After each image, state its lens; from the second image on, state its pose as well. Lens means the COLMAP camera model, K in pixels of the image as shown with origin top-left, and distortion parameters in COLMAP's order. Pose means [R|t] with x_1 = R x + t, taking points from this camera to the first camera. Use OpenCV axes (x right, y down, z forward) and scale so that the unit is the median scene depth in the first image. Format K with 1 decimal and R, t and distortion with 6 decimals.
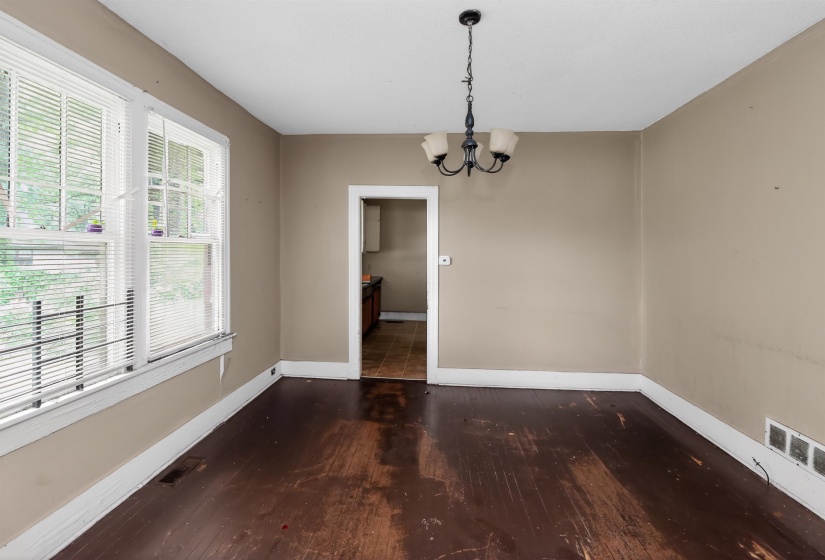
lens RADIAL K [[379.6, 0, 402.1], [0, 379.6, 251.9], [0, 0, 1]] dist [0.000321, -0.010536]
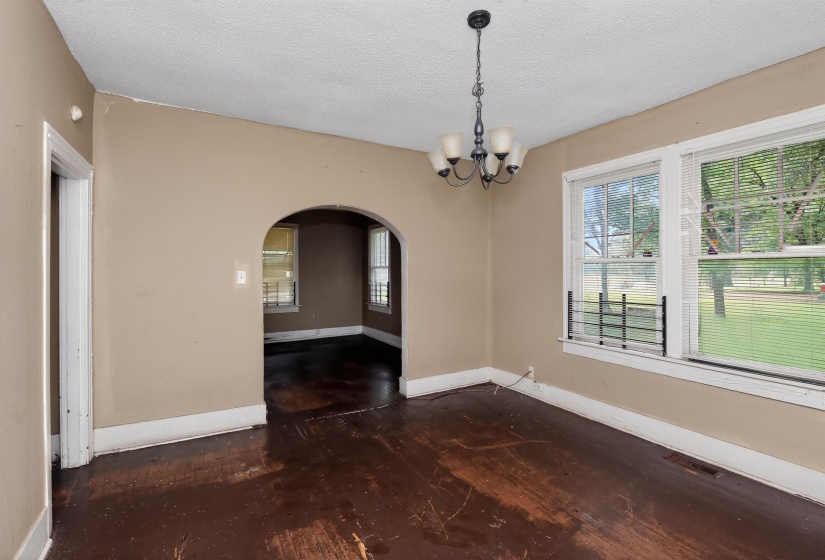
lens RADIAL K [[371.0, 0, 412.0], [0, 371.0, 263.0], [0, 0, 1]] dist [-0.001526, -0.009769]
pose [[-0.818165, -0.015307, -0.574780, 0.718372], [0.000478, 0.999627, -0.027301, 0.013639], [0.574984, -0.022611, -0.817852, 1.411244]]
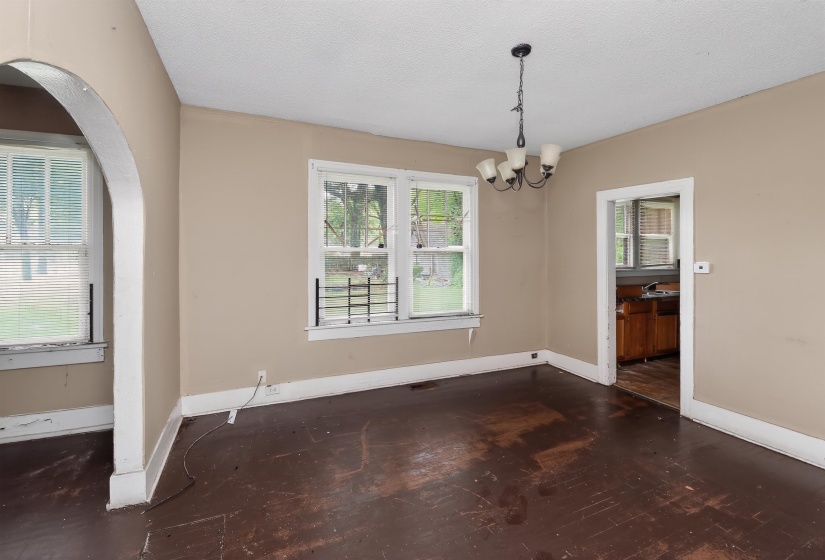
lens RADIAL K [[363.8, 0, 410.8], [0, 363.8, 251.0], [0, 0, 1]] dist [0.000264, -0.008685]
pose [[0.487937, -0.013255, -0.872778, 0.816338], [0.001462, 0.999896, -0.014368, -0.003704], [0.872877, 0.005735, 0.487906, 0.152781]]
